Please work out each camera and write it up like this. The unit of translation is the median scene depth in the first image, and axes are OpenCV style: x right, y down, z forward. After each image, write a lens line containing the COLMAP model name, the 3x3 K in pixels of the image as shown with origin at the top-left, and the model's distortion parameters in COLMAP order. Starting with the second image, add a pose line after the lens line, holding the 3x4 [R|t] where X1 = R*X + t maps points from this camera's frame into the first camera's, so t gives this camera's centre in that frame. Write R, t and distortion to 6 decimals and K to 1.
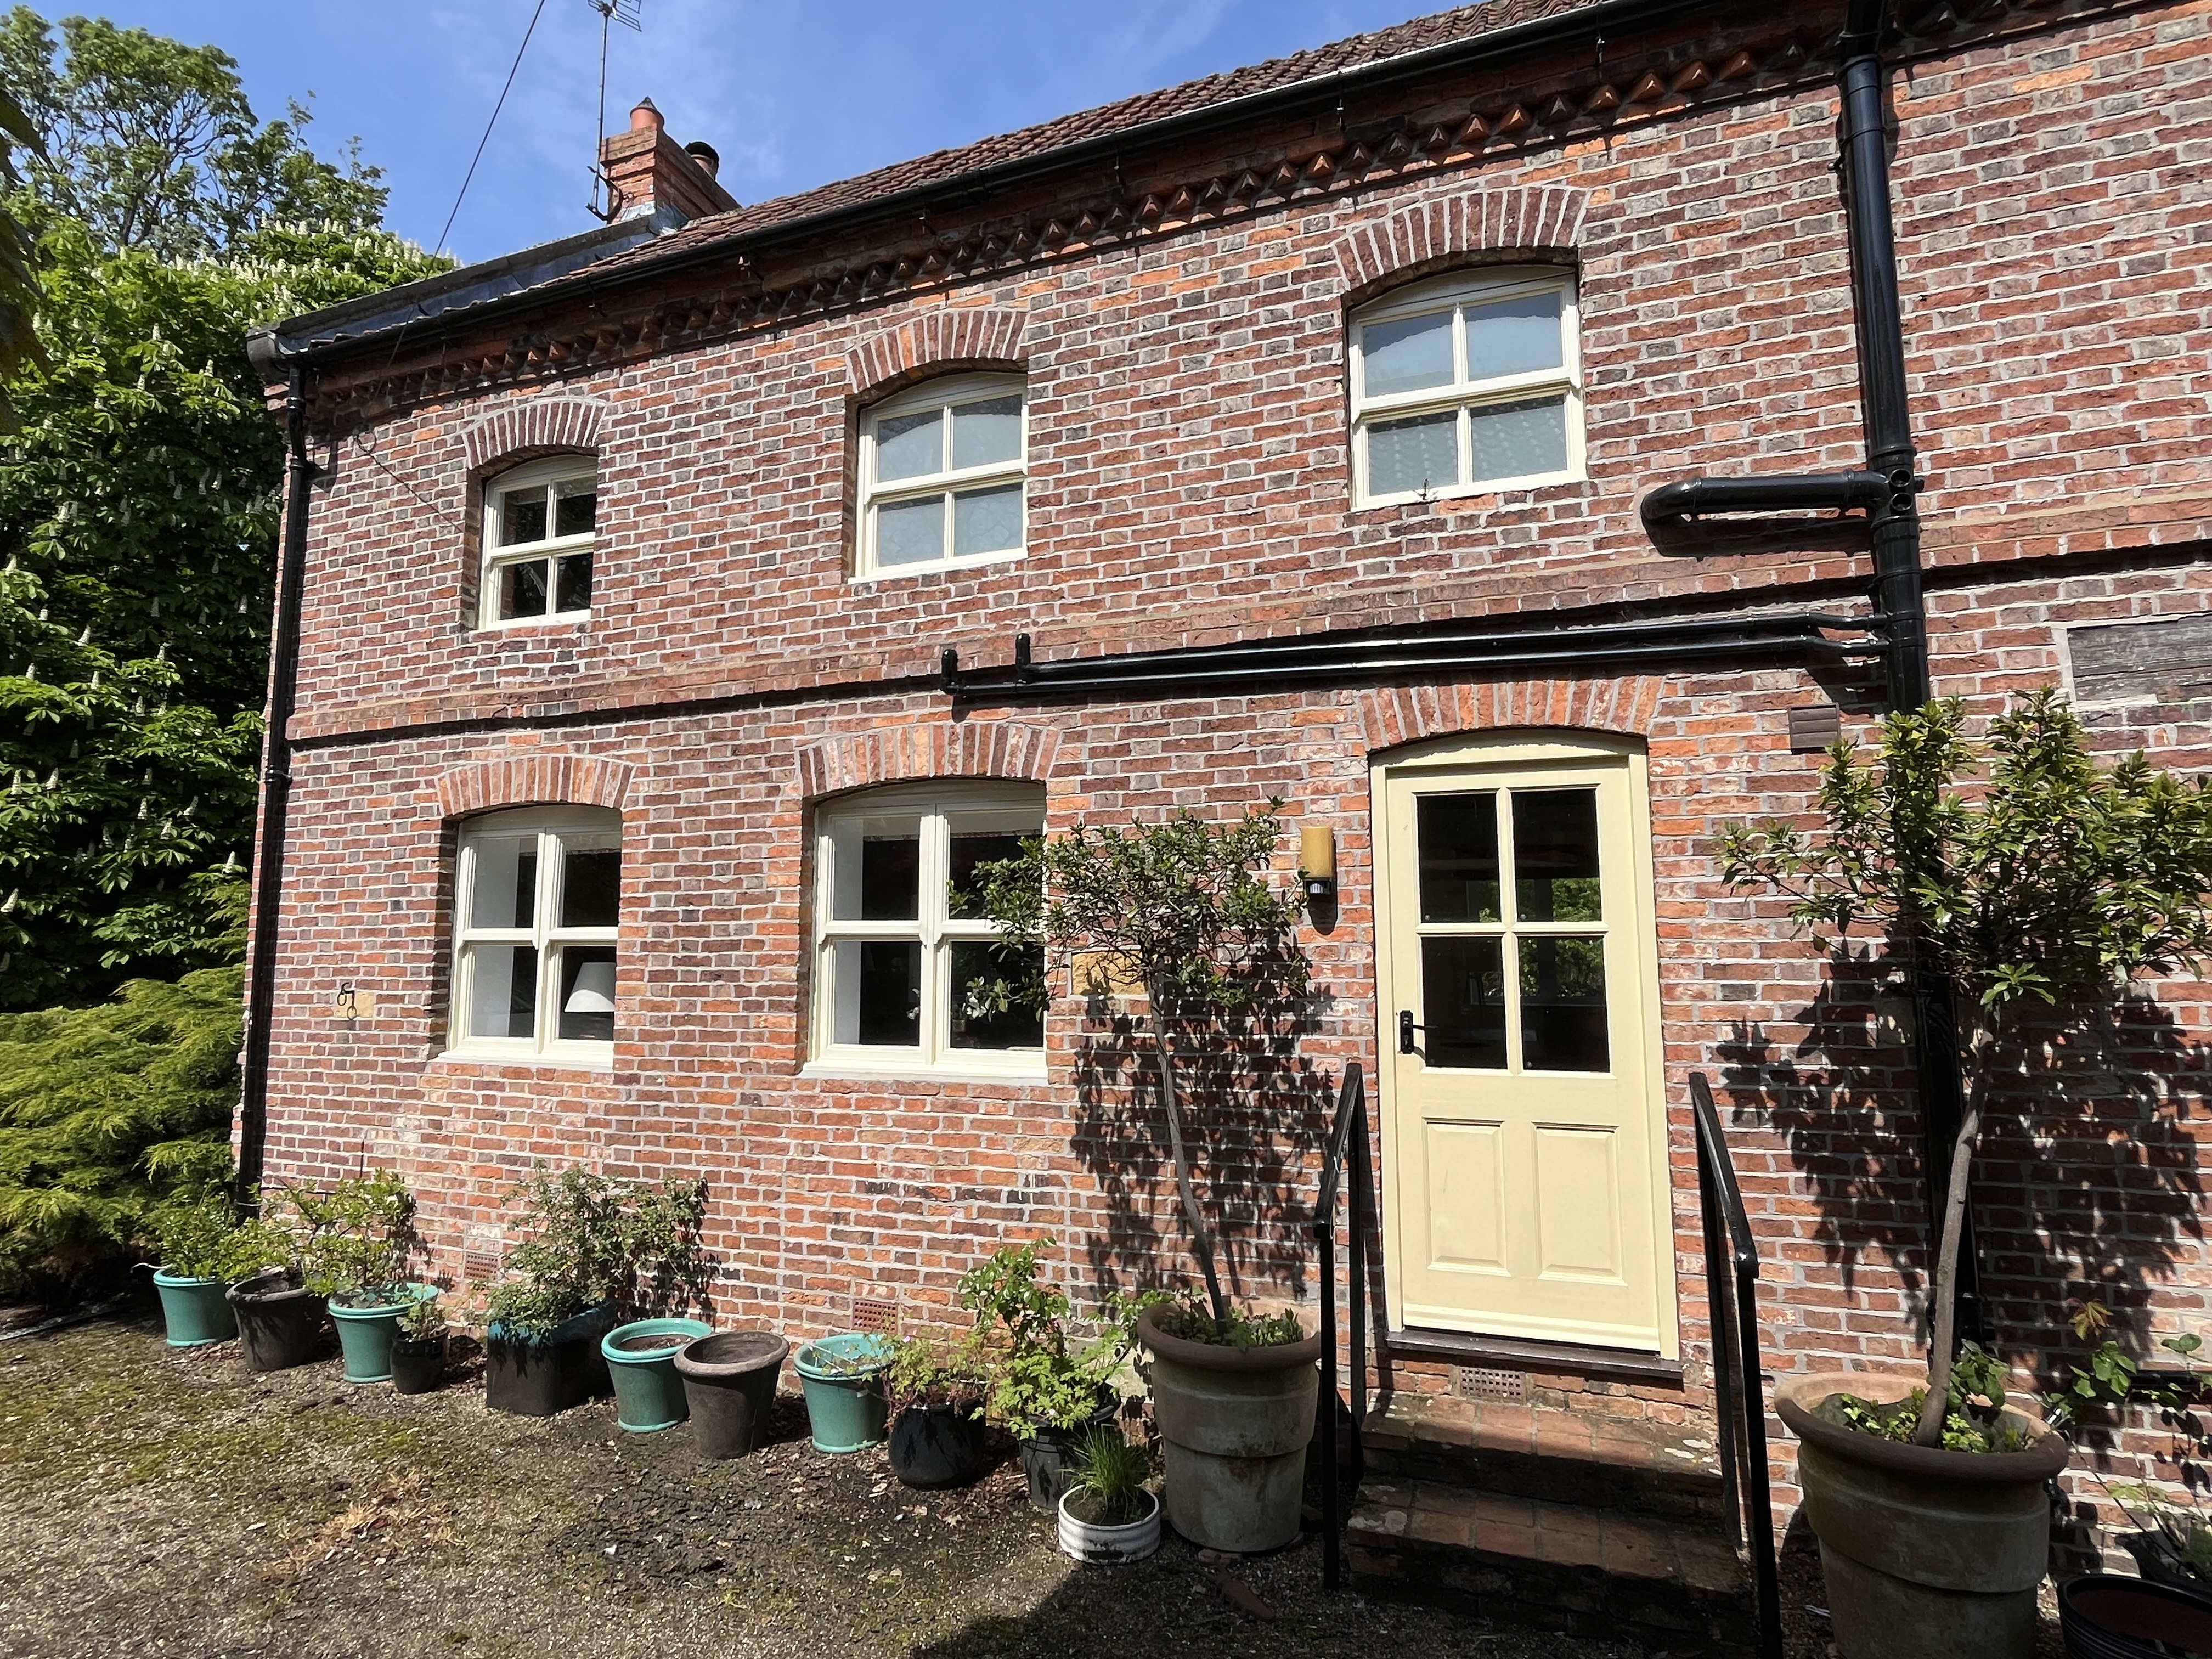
lens RADIAL K [[1124.9, 0, 1106.0], [0, 1124.9, 829.5], [0, 0, 1]] dist [-0.006380, -0.001700]
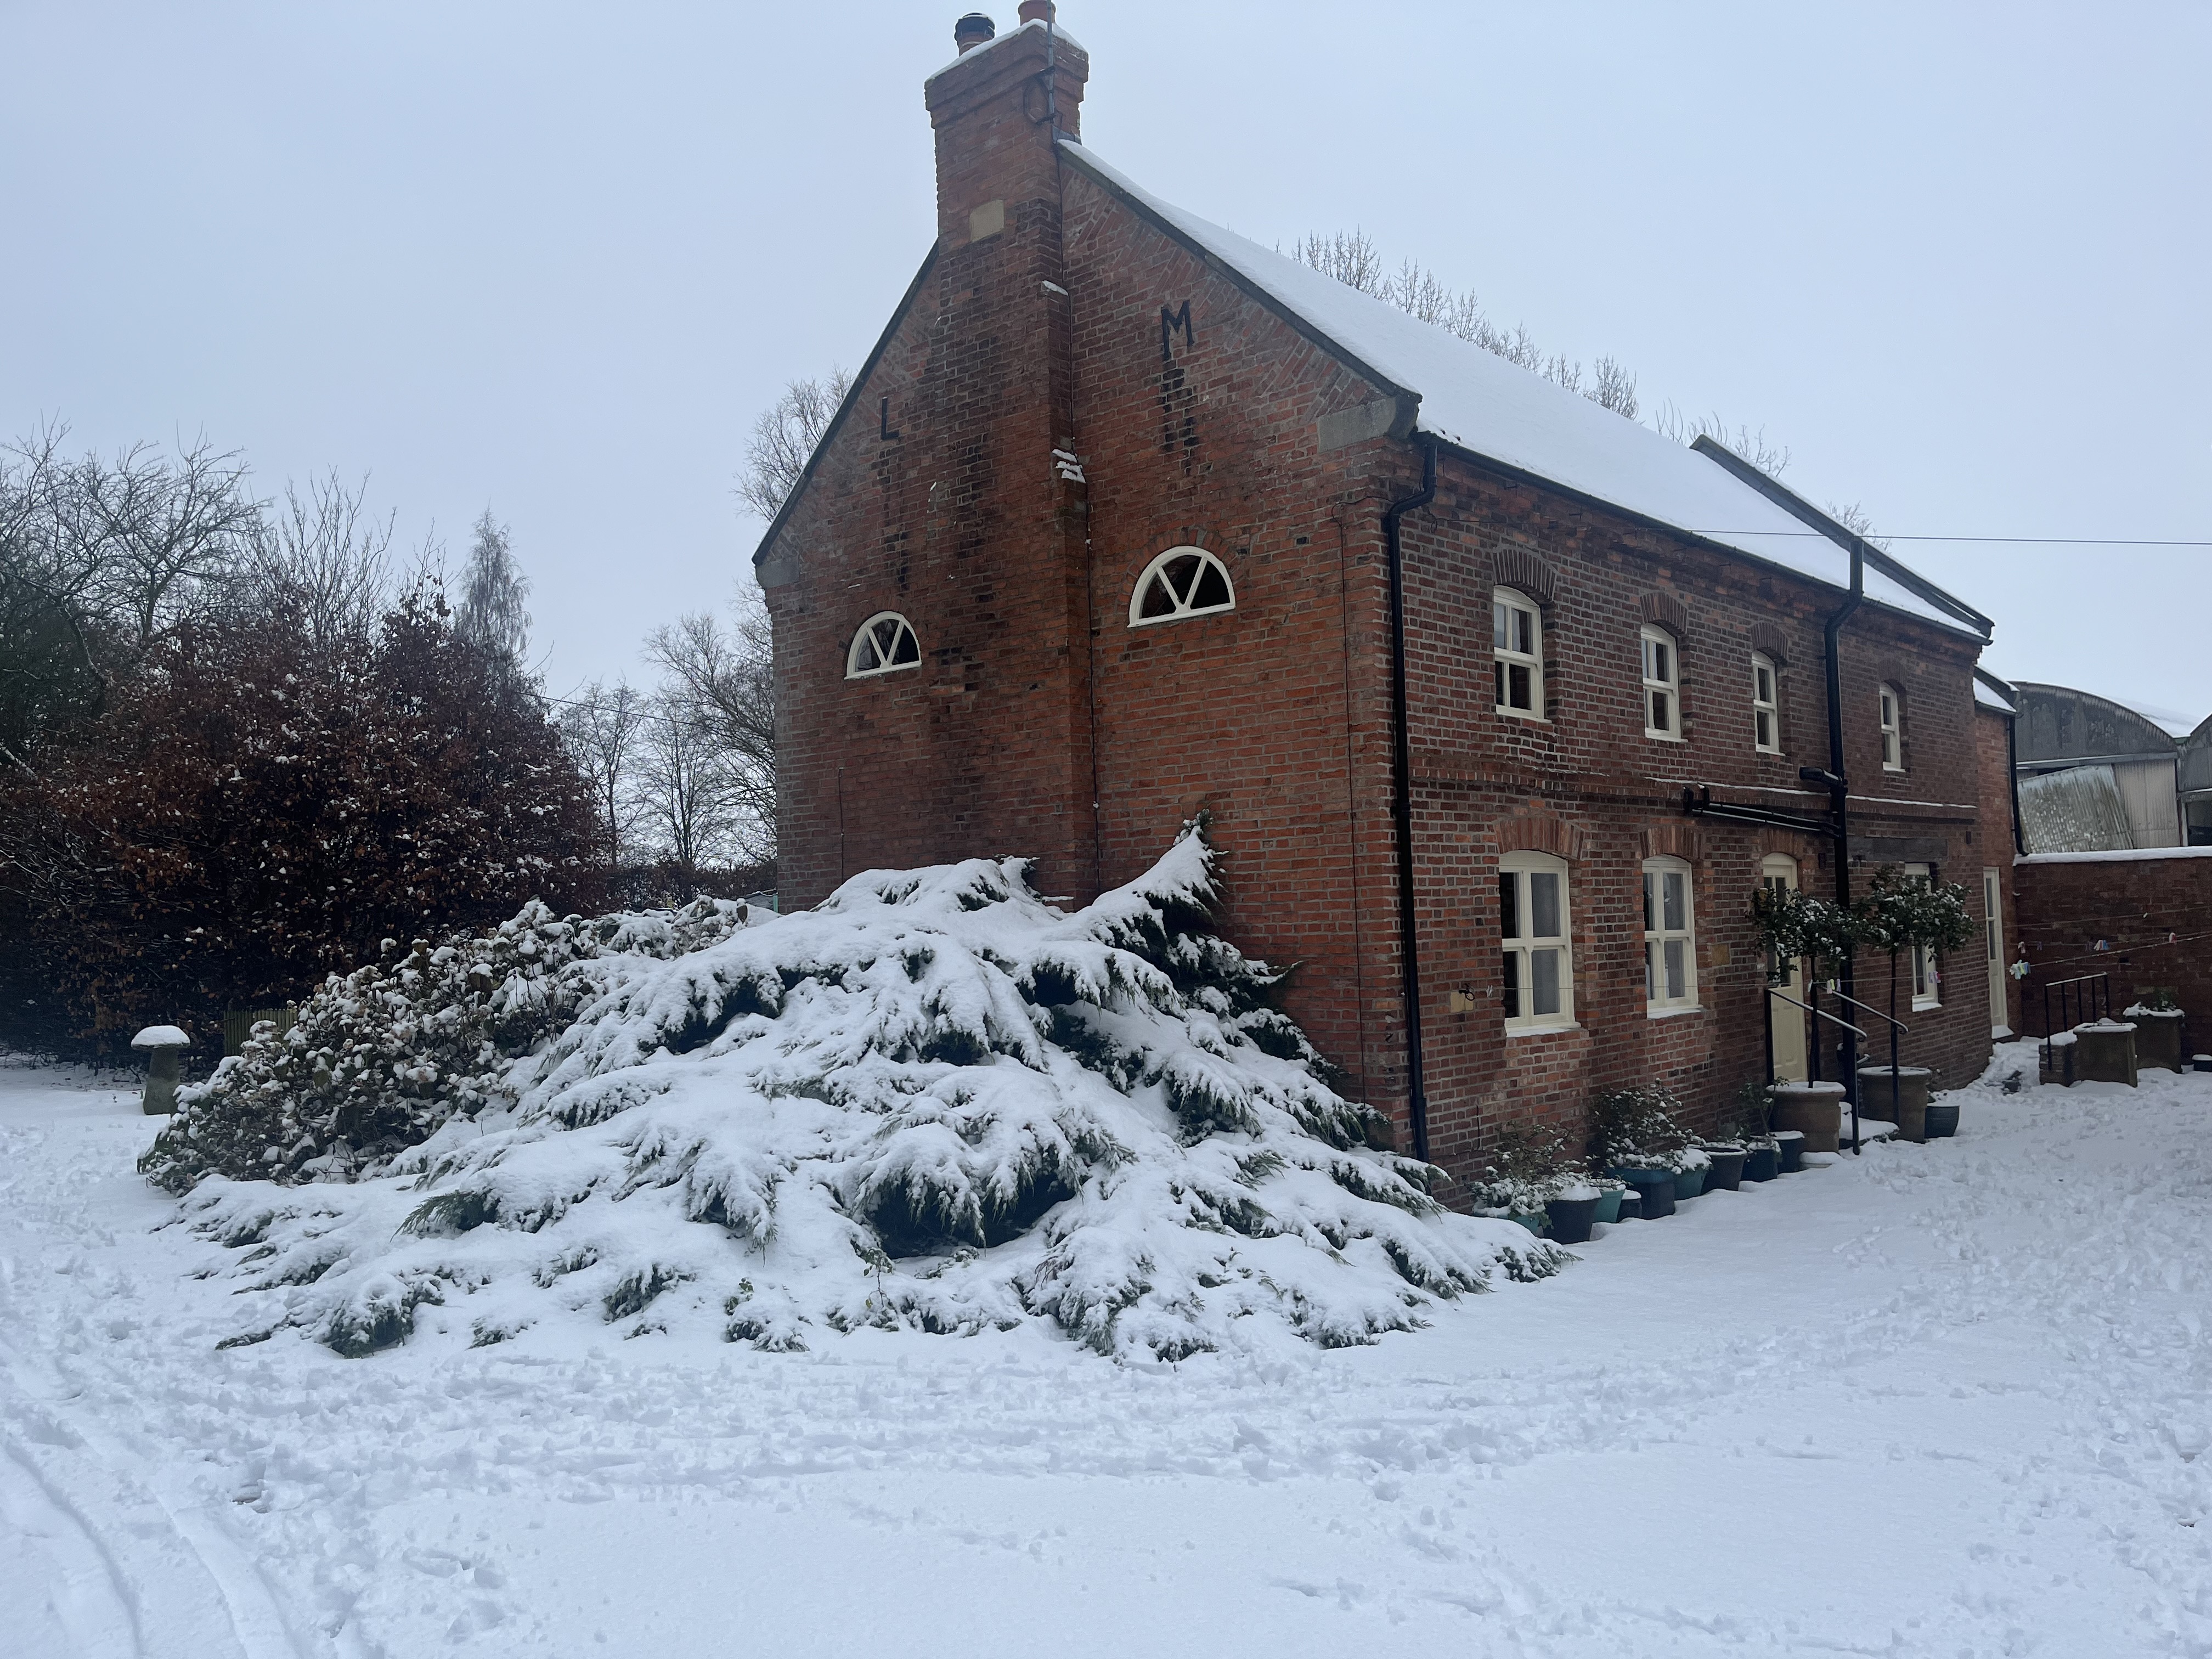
lens RADIAL K [[1631.8, 0, 1106.0], [0, 1631.8, 829.5], [0, 0, 1]] dist [0.041916, -0.006225]
pose [[0.385527, 0.046056, 0.921546, -2.775023], [-0.080052, 0.996657, -0.016320, 0.030305], [-0.919217, -0.067479, 0.387925, 0.745099]]
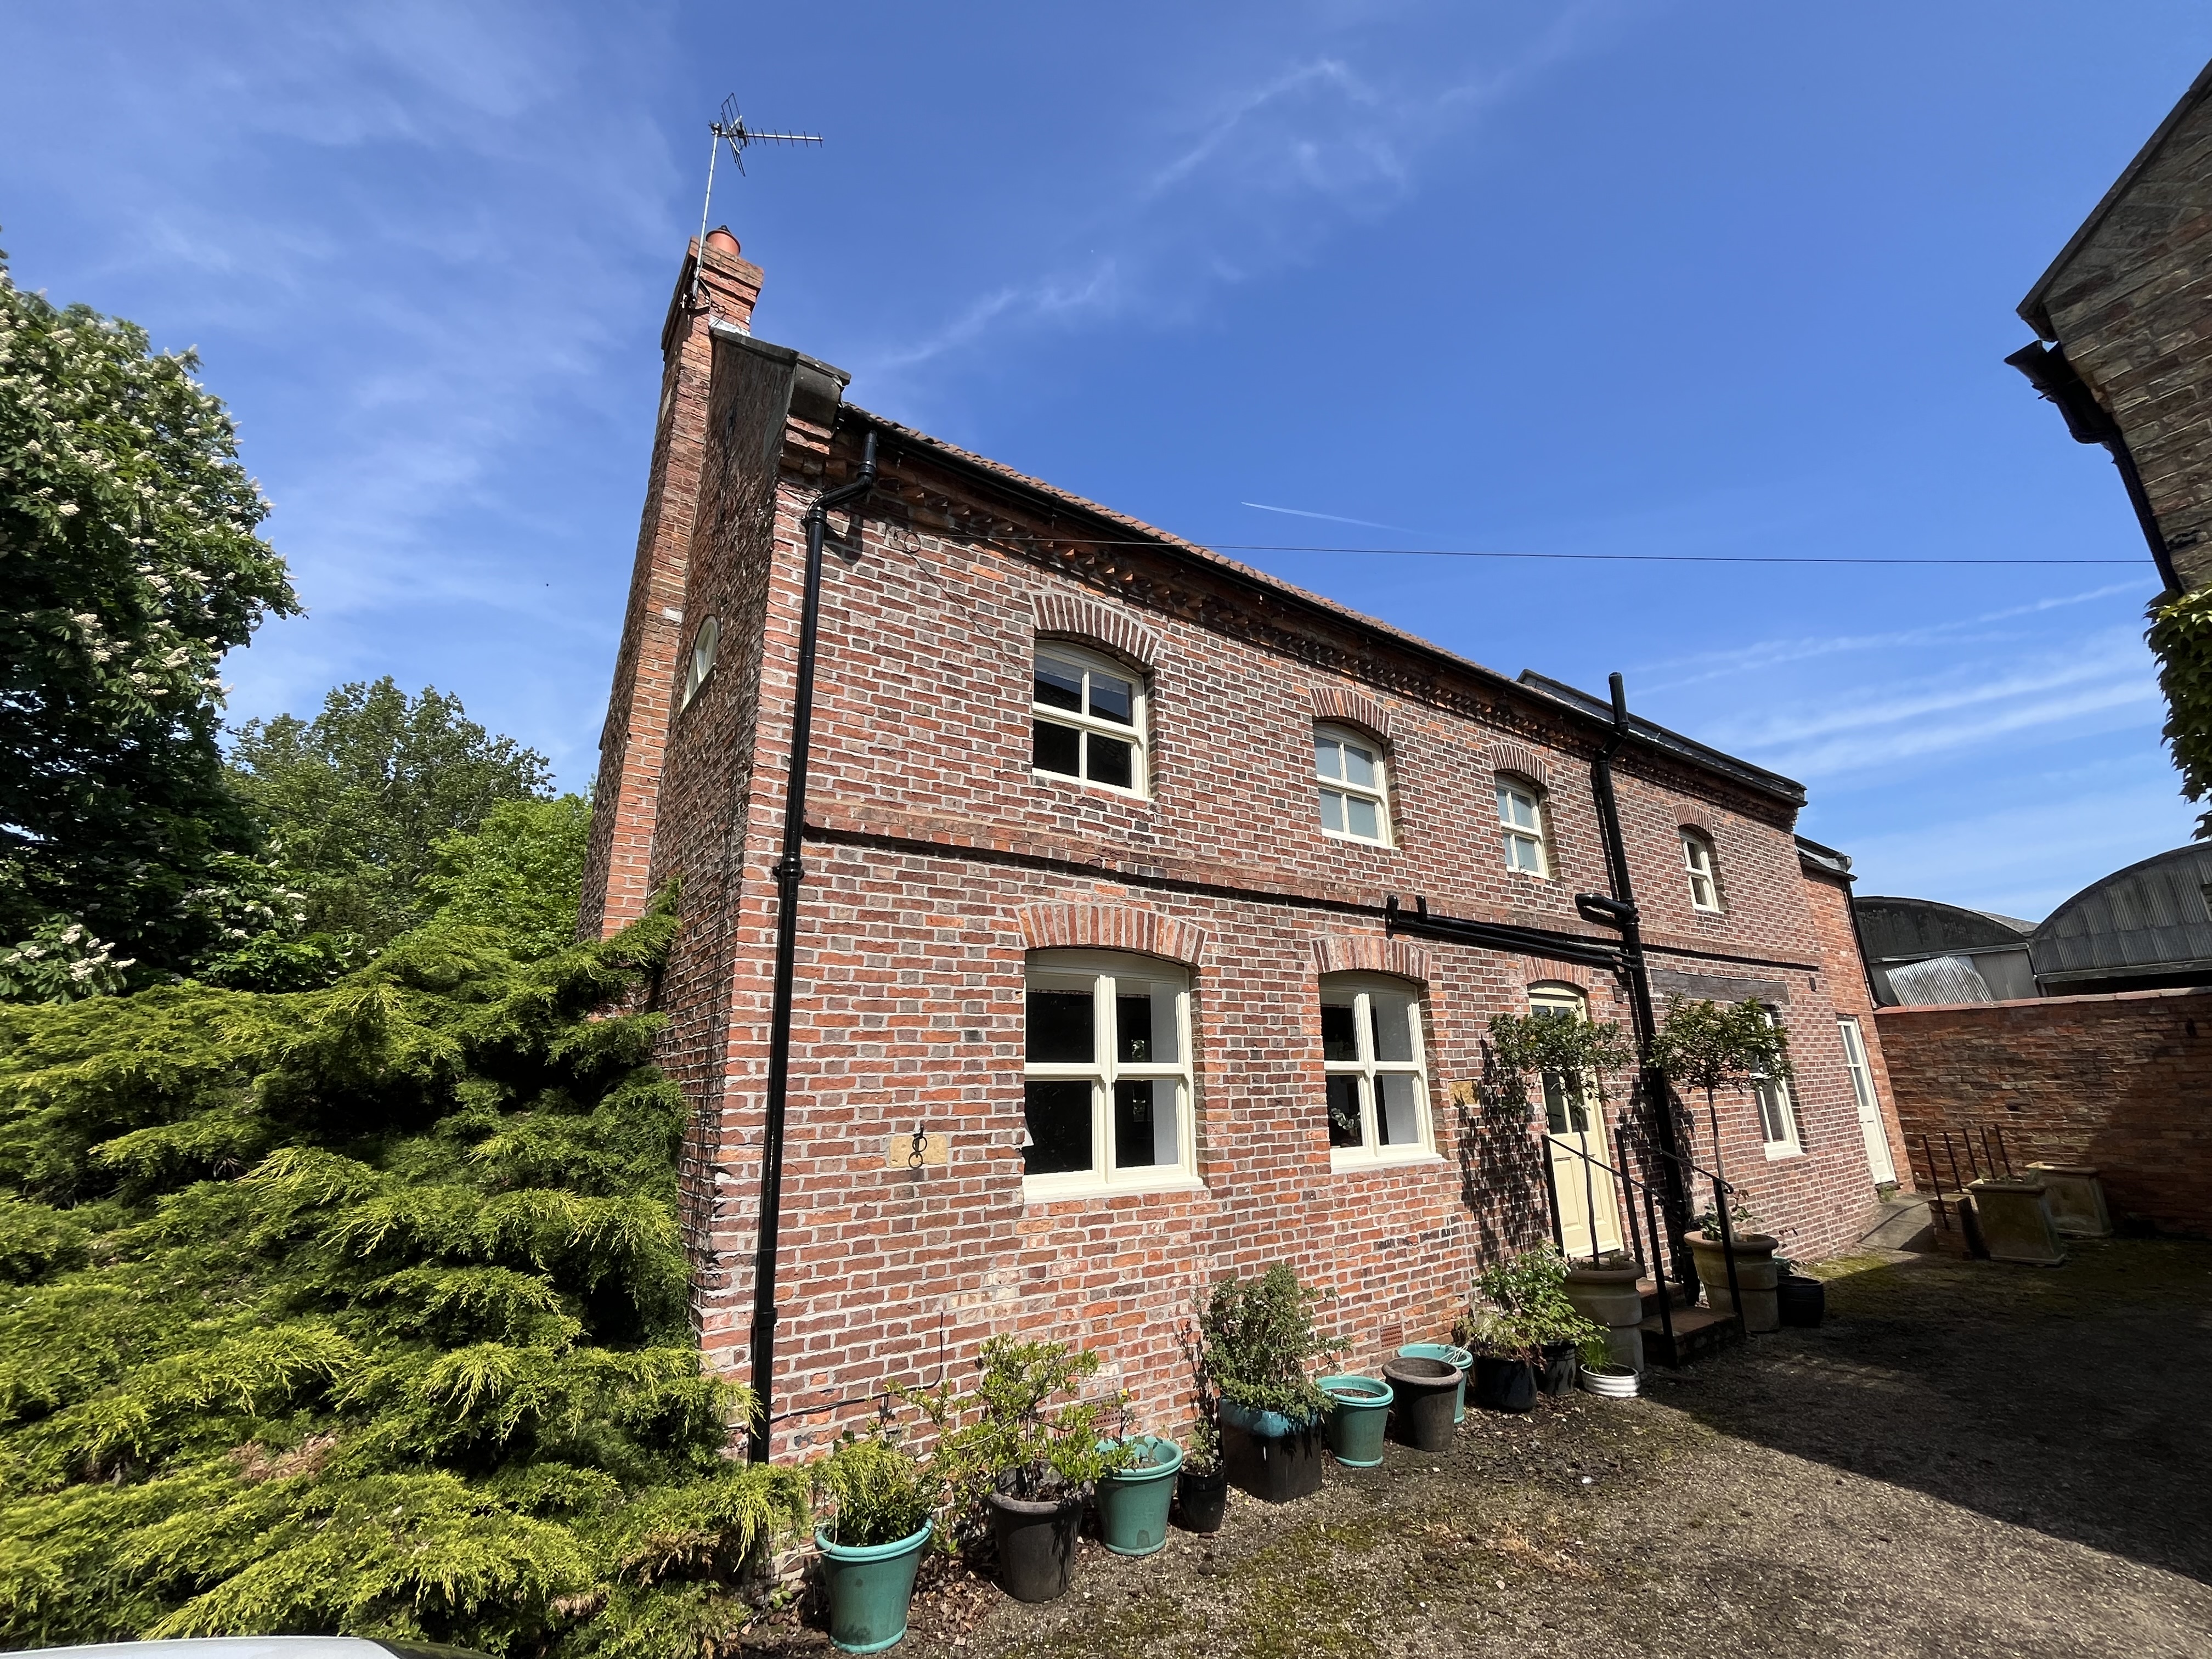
lens RADIAL K [[900.9, 0, 1106.0], [0, 900.9, 829.5], [0, 0, 1]] dist [-0.002990, -0.000547]
pose [[0.576082, 0.218543, 0.787635, -1.323473], [-0.075050, 0.973667, -0.215269, 0.058830], [-0.813939, 0.064901, 0.577313, 0.510663]]
